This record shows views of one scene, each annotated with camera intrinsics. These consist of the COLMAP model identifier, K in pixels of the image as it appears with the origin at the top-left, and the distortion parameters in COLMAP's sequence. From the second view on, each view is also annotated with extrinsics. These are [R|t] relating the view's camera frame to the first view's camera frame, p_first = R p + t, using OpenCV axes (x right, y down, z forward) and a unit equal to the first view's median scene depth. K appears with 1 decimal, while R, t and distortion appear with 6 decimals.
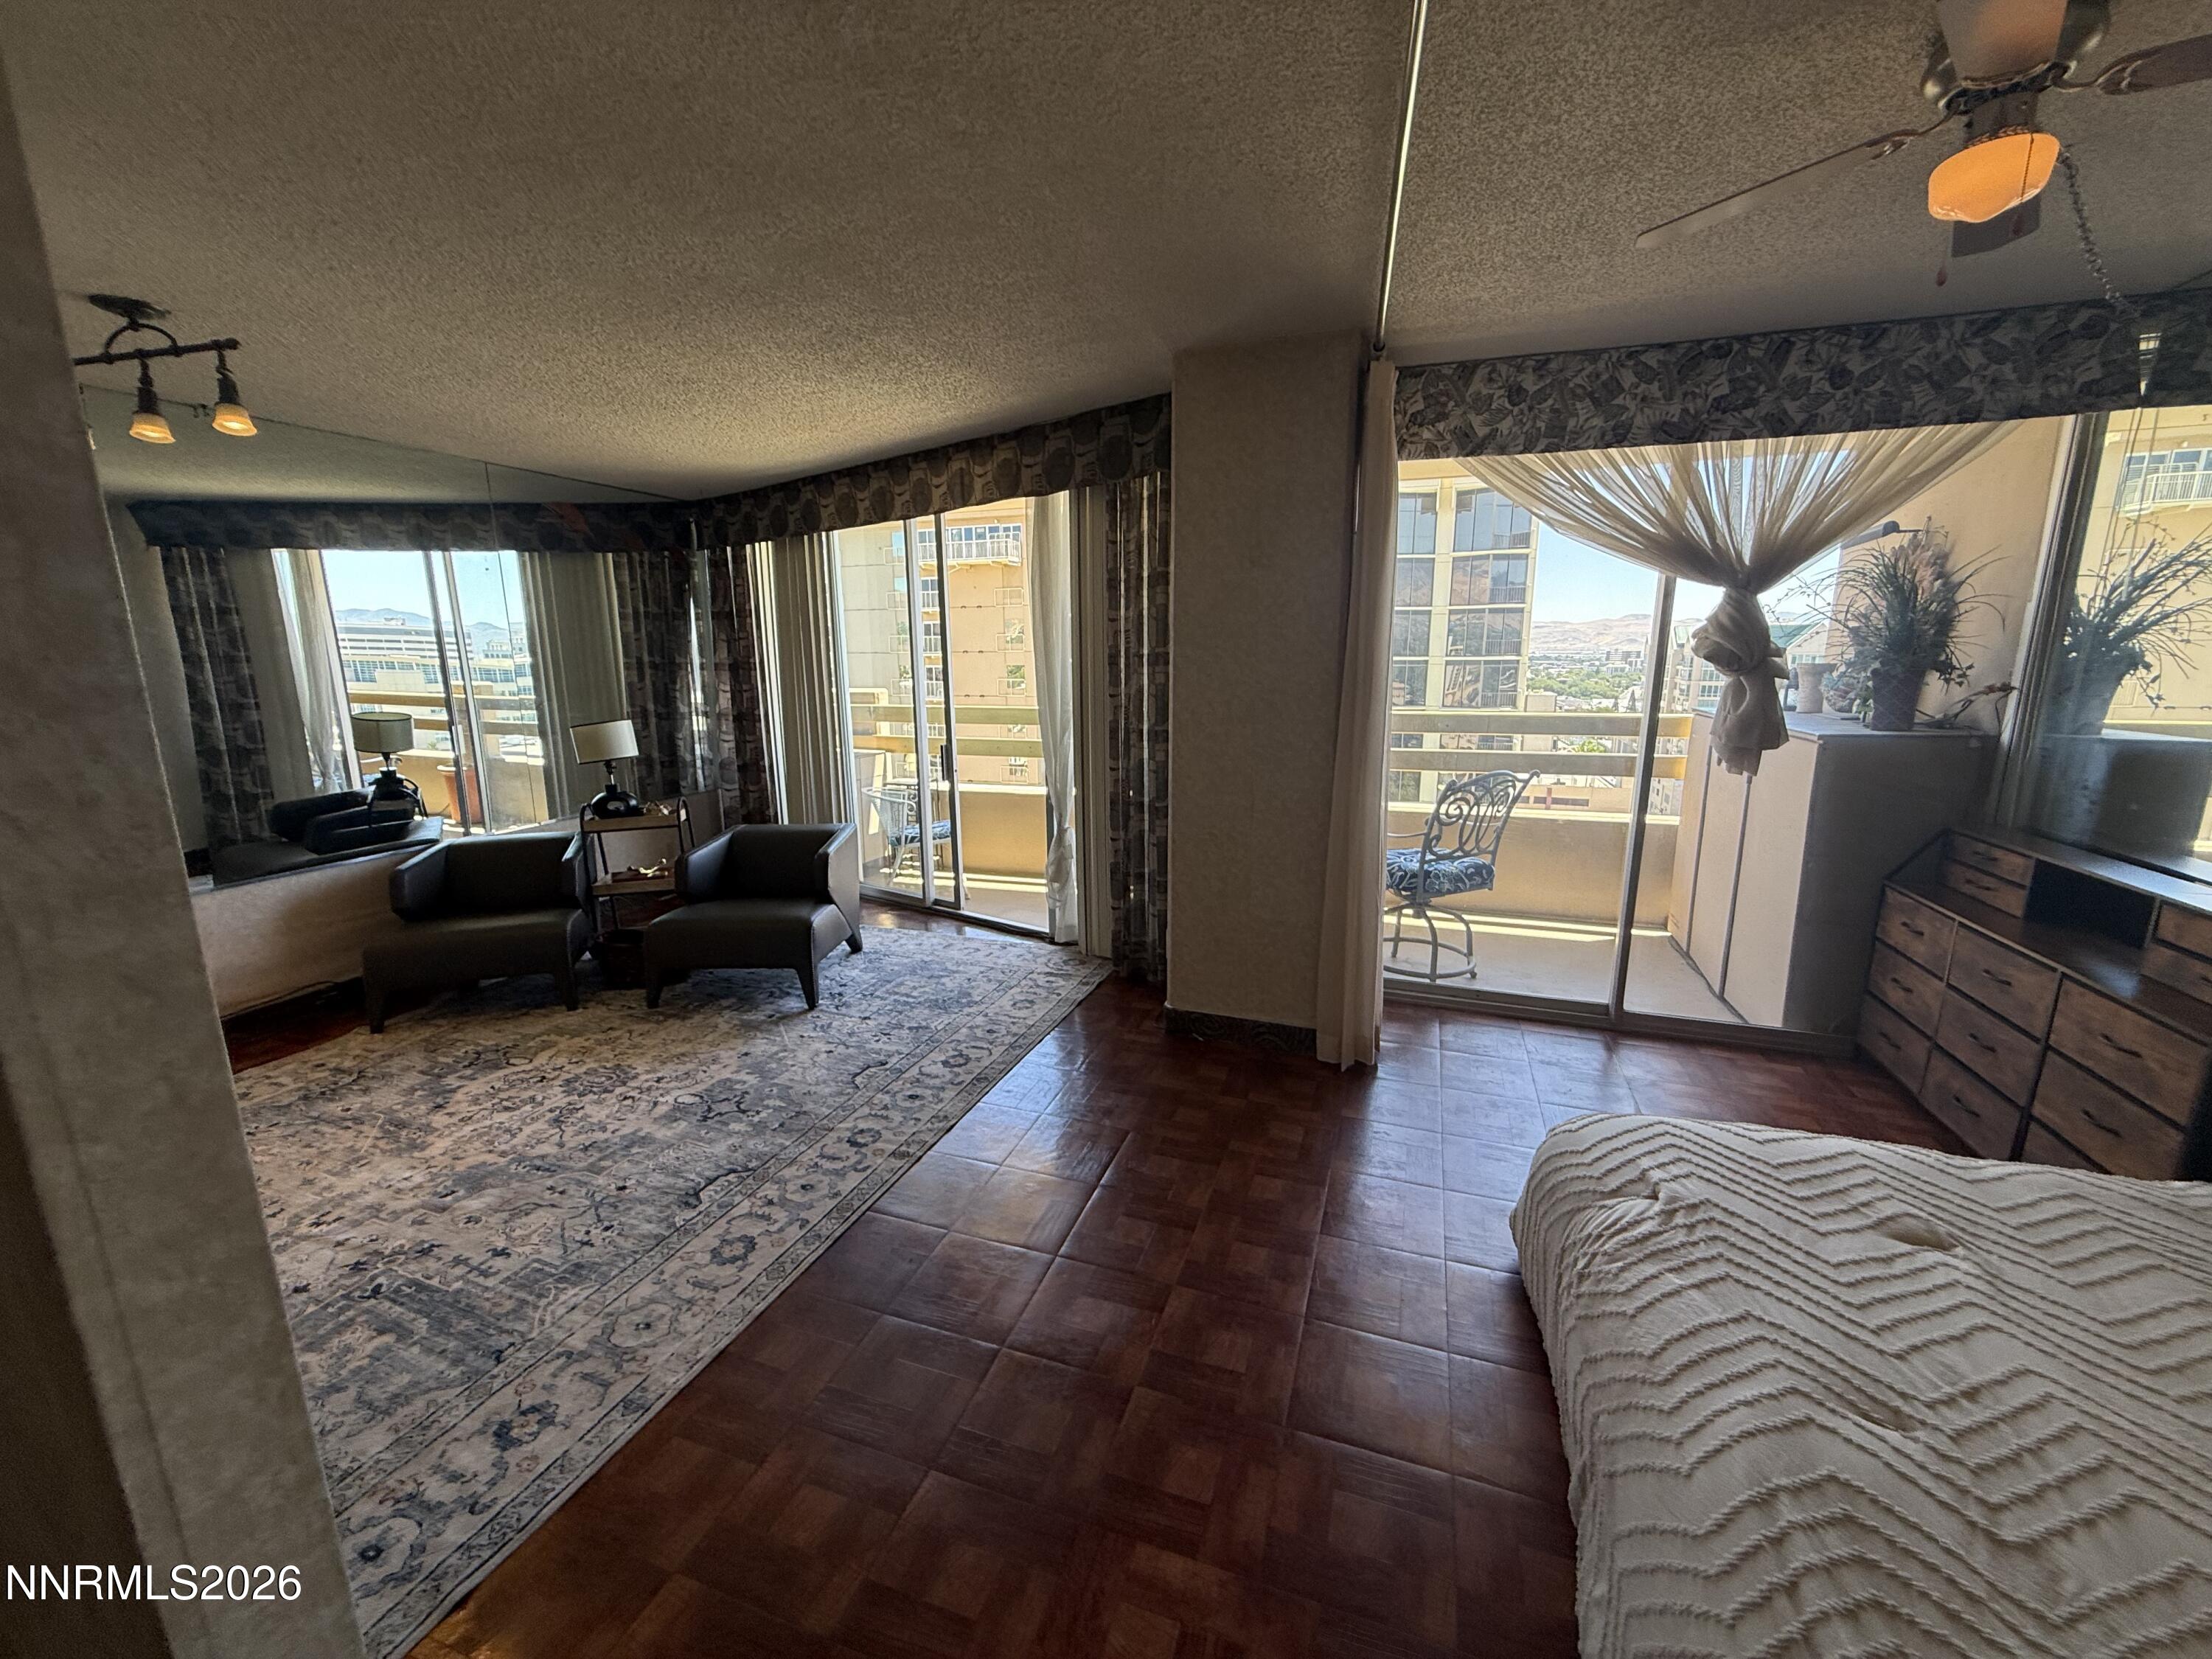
lens RADIAL K [[880.0, 0, 1107.9], [0, 880.0, 831.0], [0, 0, 1]] dist [-0.000975, 0.000122]
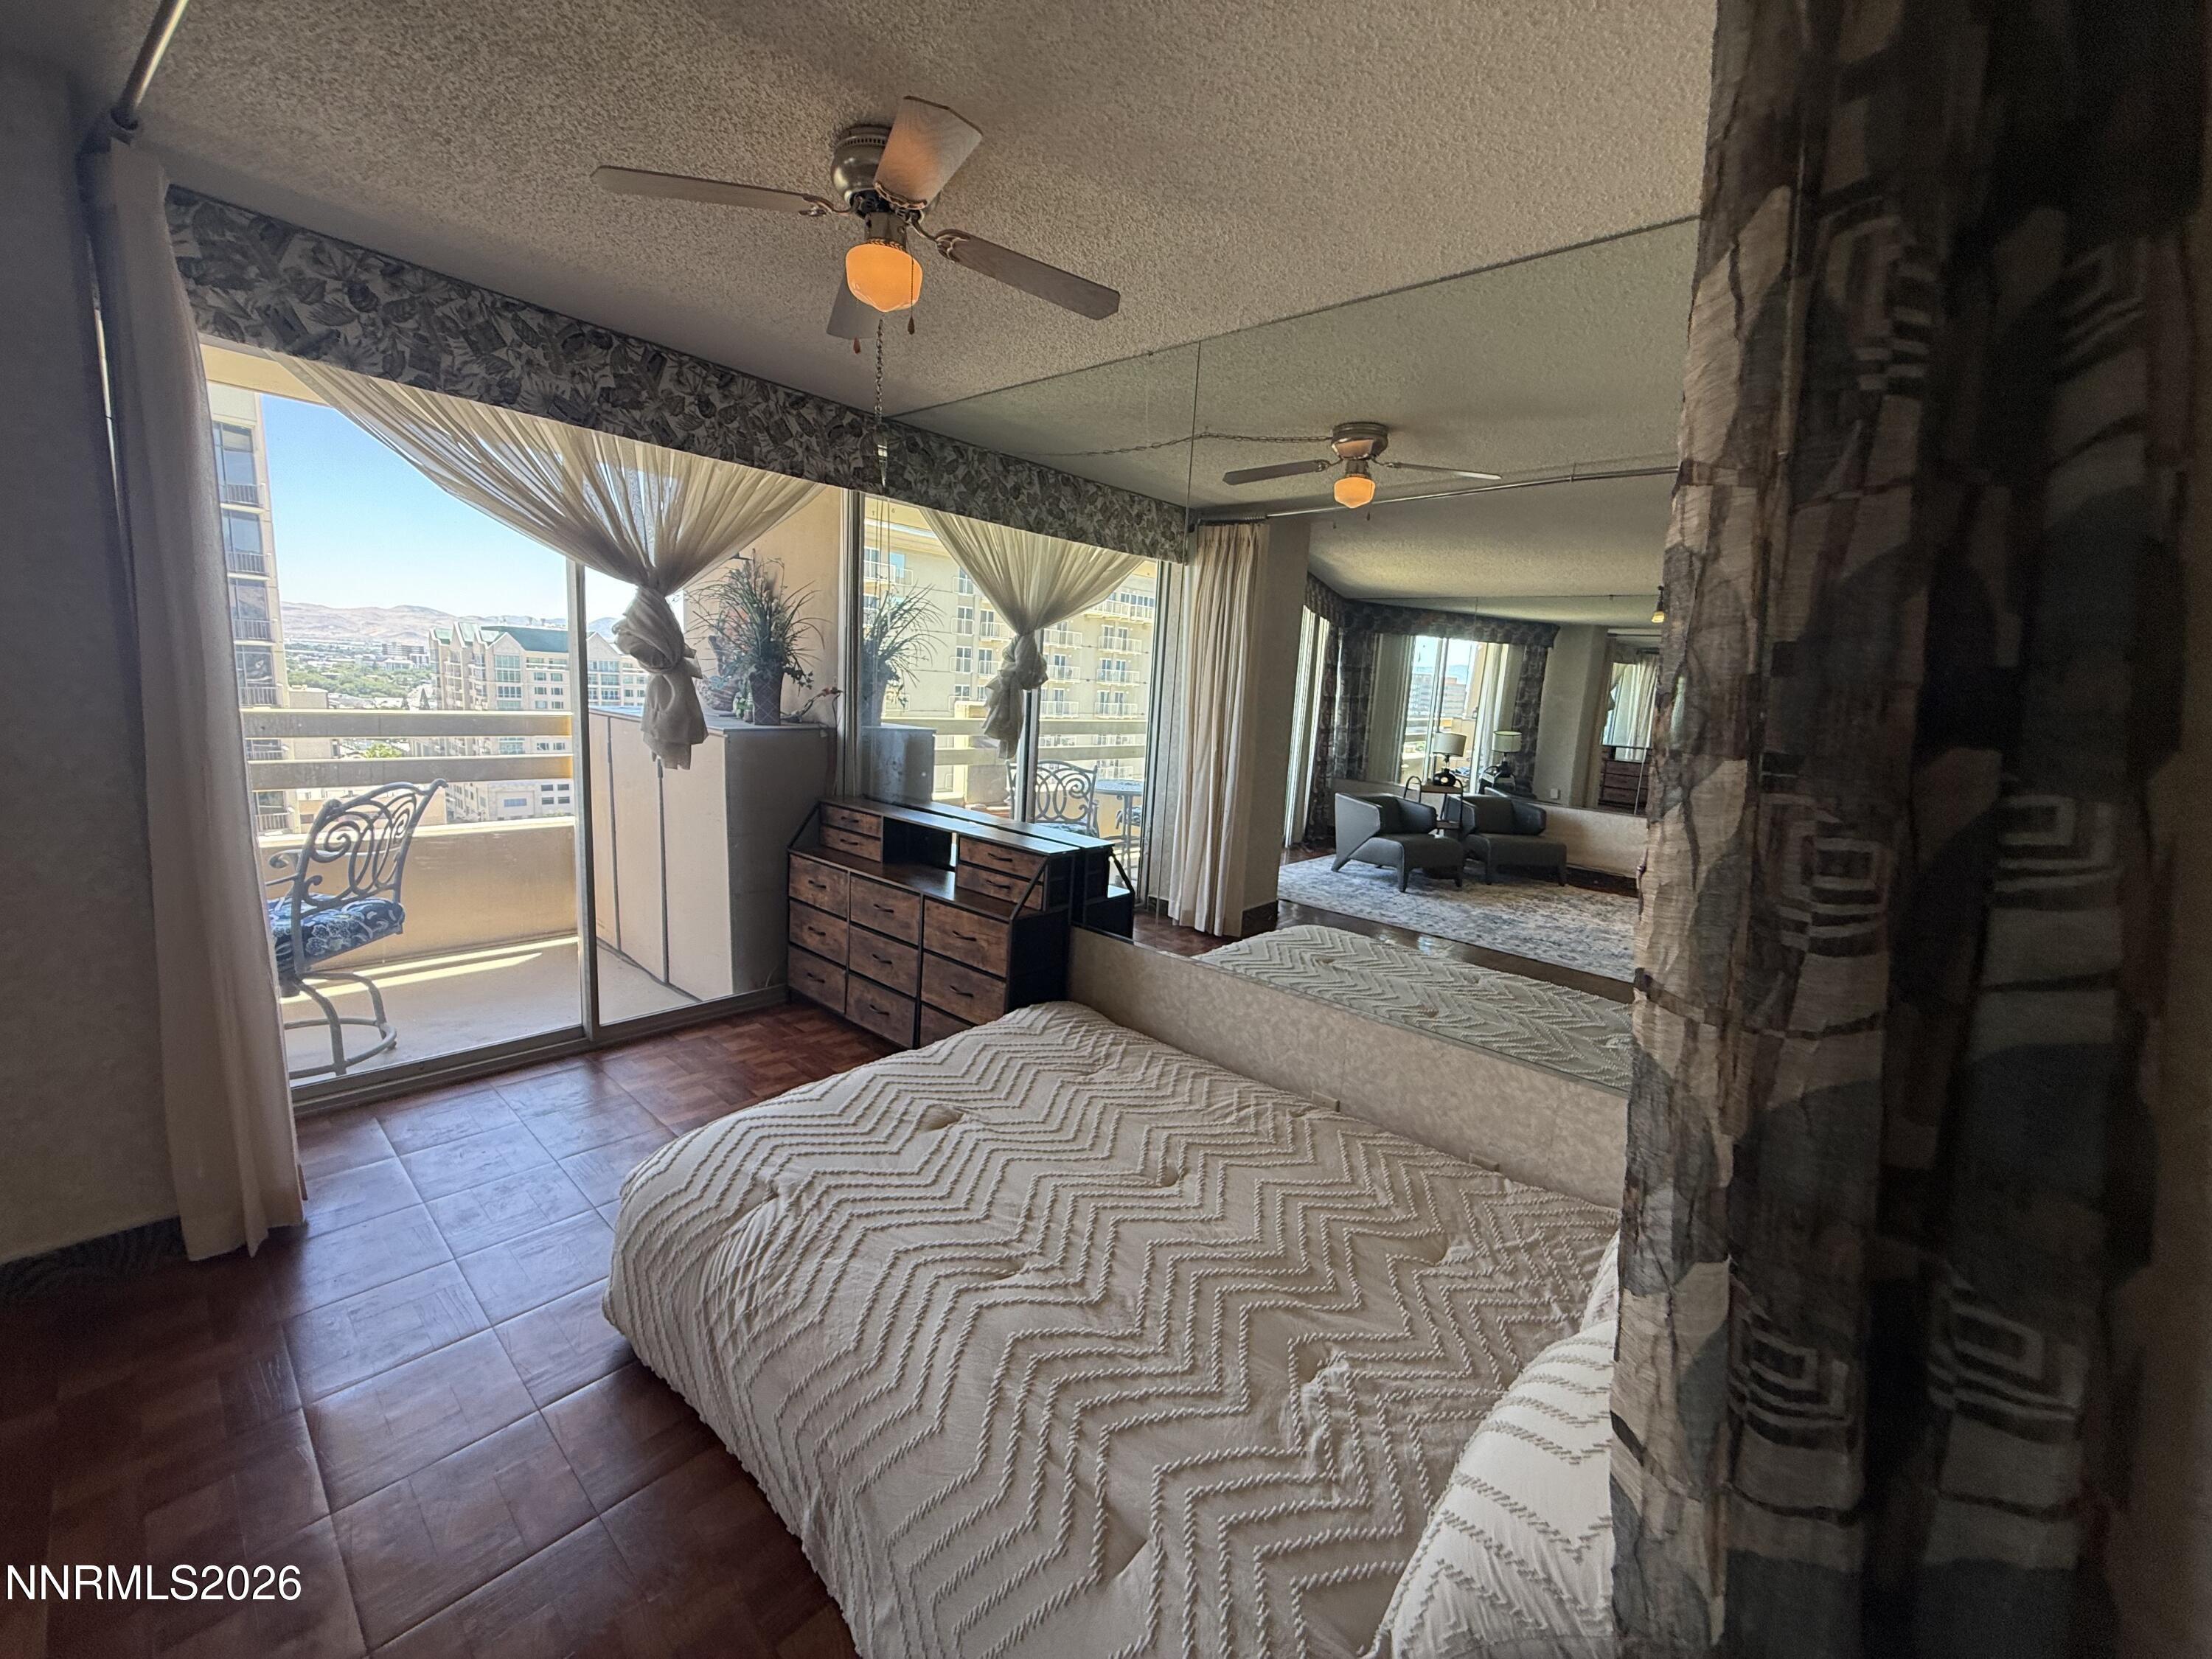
lens RADIAL K [[880.0, 0, 1105.7], [0, 880.0, 828.9], [0, 0, 1]] dist [-0.000975, 0.000122]
pose [[0.374236, -0.120809, 0.919430, -0.059394], [0.123429, 0.989145, 0.079730, -0.014593], [-0.919082, 0.083647, 0.385085, 0.145043]]
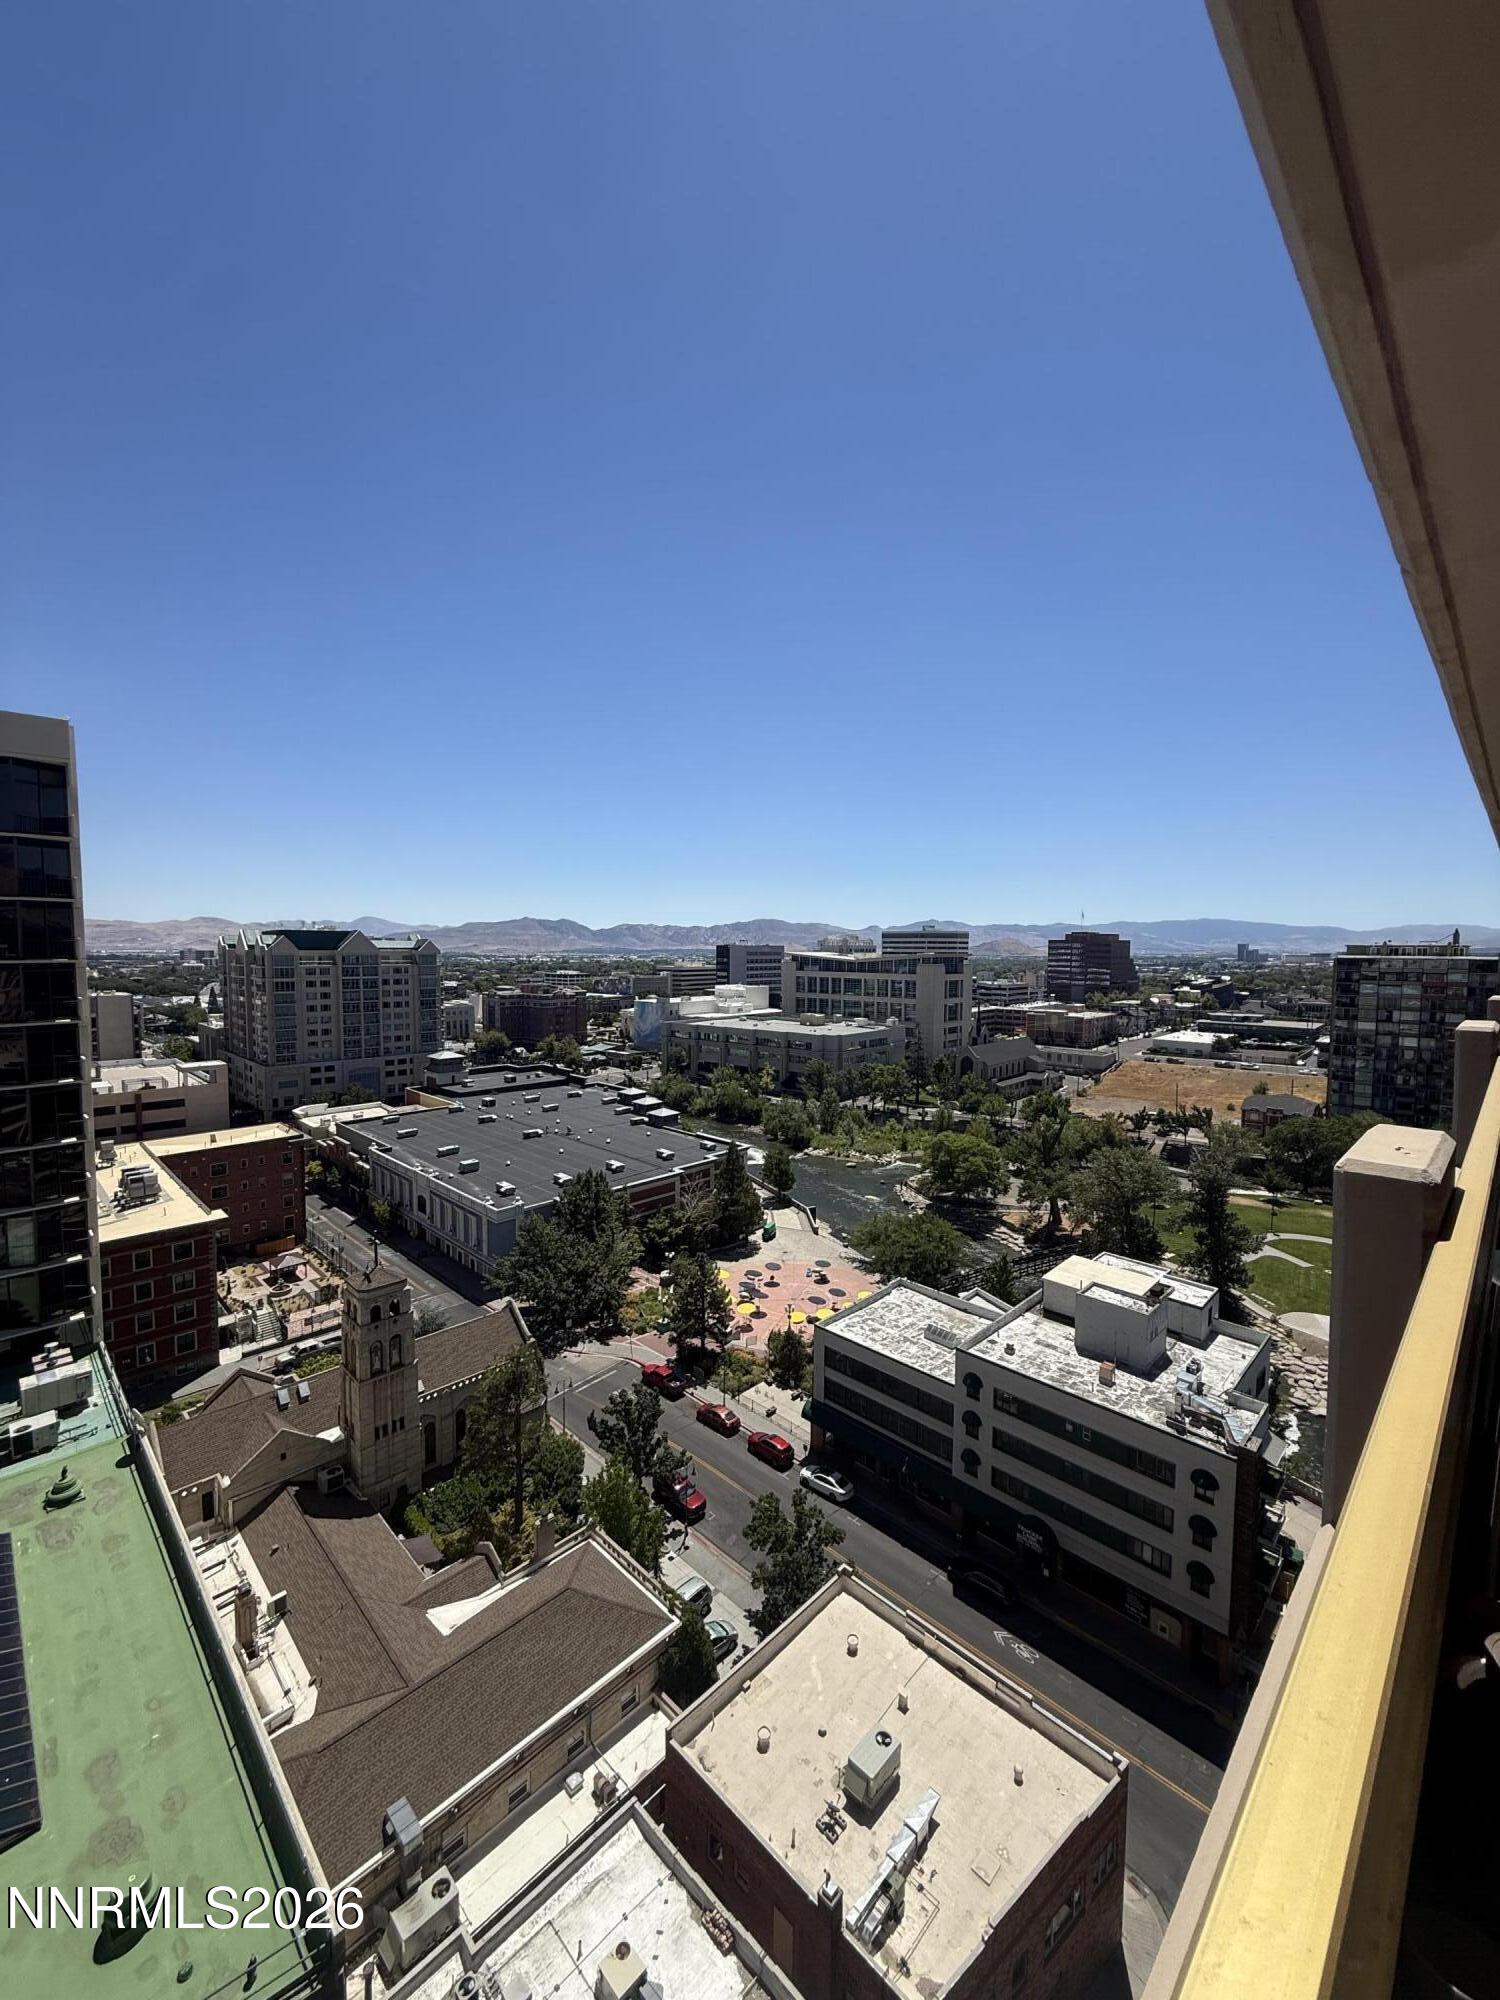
lens RADIAL K [[795.6, 0, 750.9], [0, 795.6, 997.4], [0, 0, 1]] dist [-0.000975, 0.000122]
pose [[0.427568, -0.045917, 0.902816, 1.185991], [0.174554, 0.984107, -0.032616, -0.488331], [-0.886970, 0.171536, 0.428788, 2.129487]]
